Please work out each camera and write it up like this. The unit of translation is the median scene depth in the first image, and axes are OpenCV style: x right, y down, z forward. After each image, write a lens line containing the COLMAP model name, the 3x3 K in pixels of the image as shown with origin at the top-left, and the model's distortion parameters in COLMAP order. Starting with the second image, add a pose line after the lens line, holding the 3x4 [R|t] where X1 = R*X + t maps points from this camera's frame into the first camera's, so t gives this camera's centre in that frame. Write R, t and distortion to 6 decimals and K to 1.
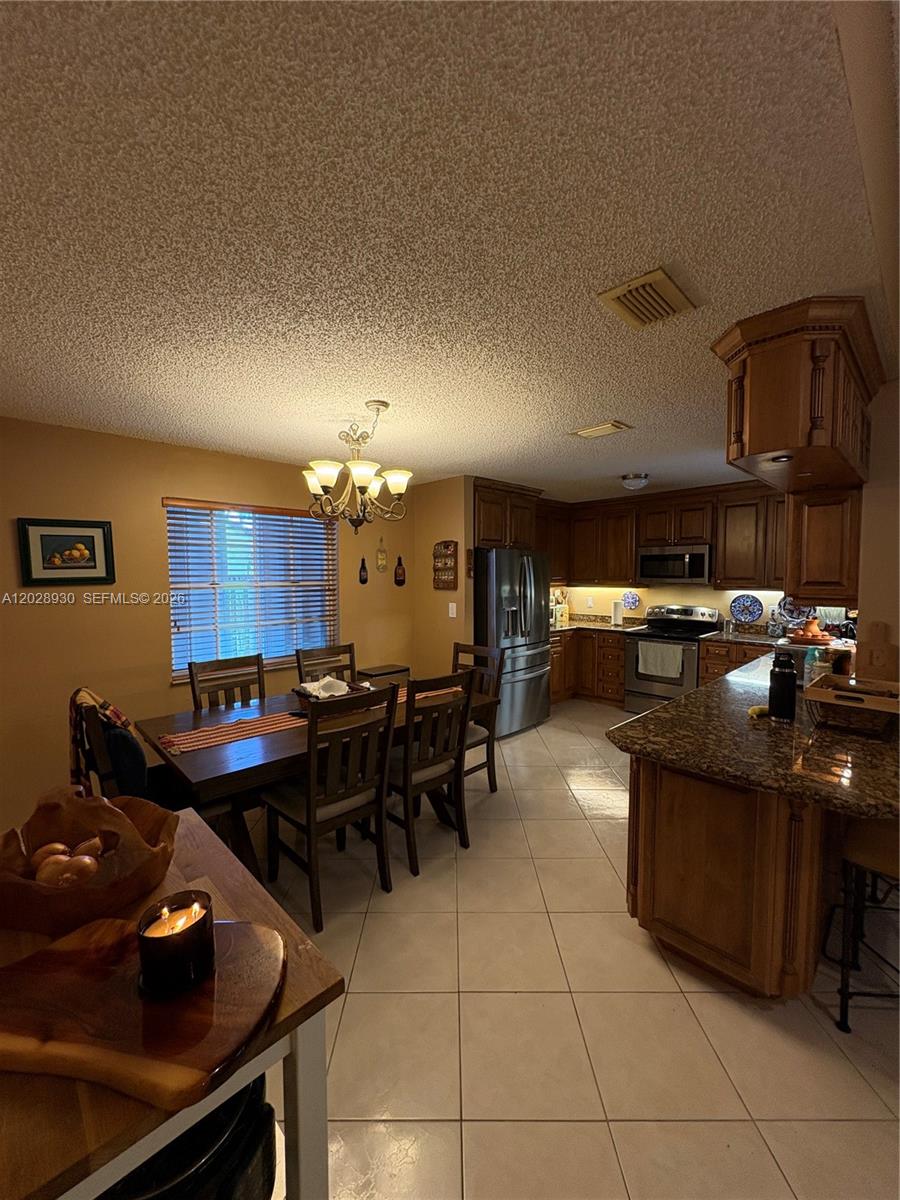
lens RADIAL K [[479.7, 0, 451.9], [0, 479.7, 599.1], [0, 0, 1]] dist [0.002788, -0.000133]
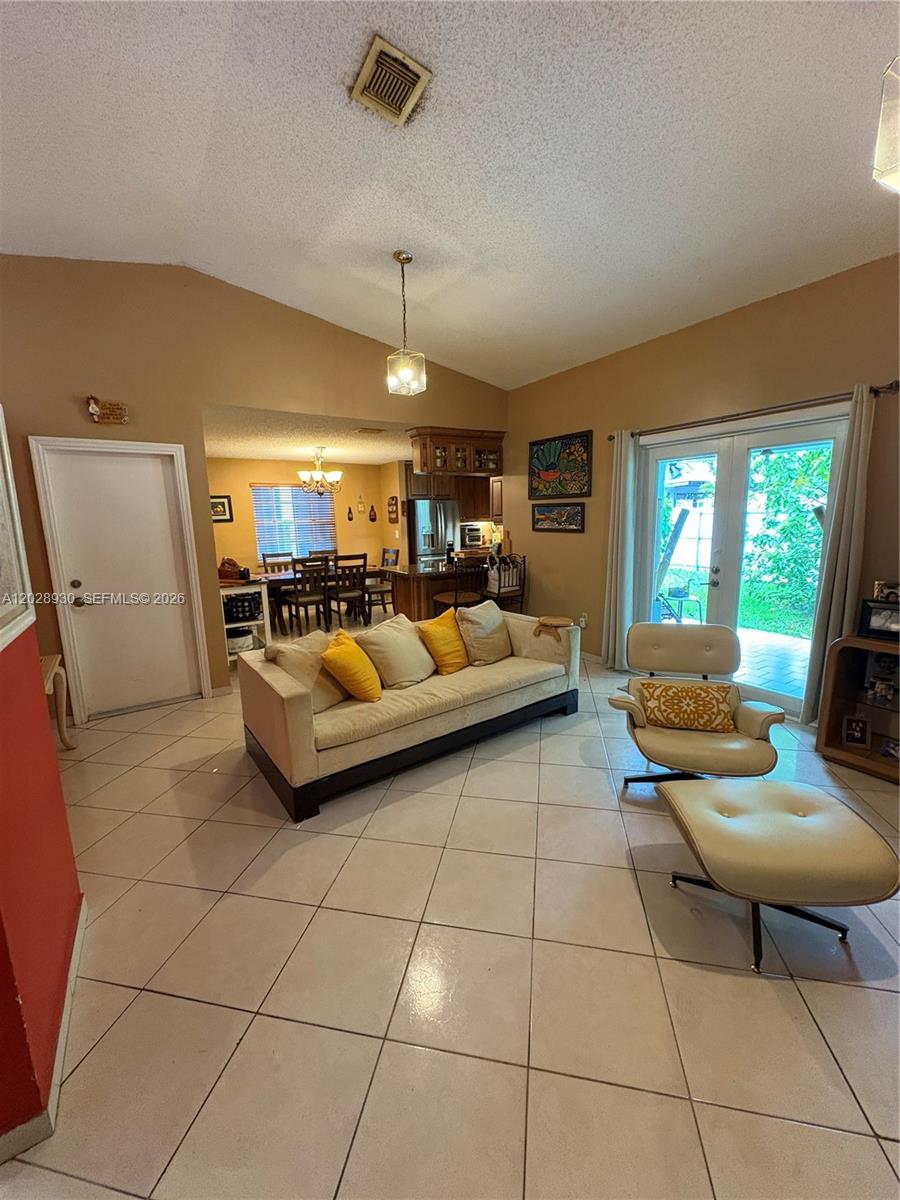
lens RADIAL K [[479.7, 0, 448.6], [0, 479.7, 601.0], [0, 0, 1]] dist [0.002788, -0.000133]
pose [[0.980582, 0.014457, -0.195576, 0.574297], [0.010022, 0.992282, 0.123597, 0.052929], [0.195853, -0.123157, 0.972869, -0.813299]]
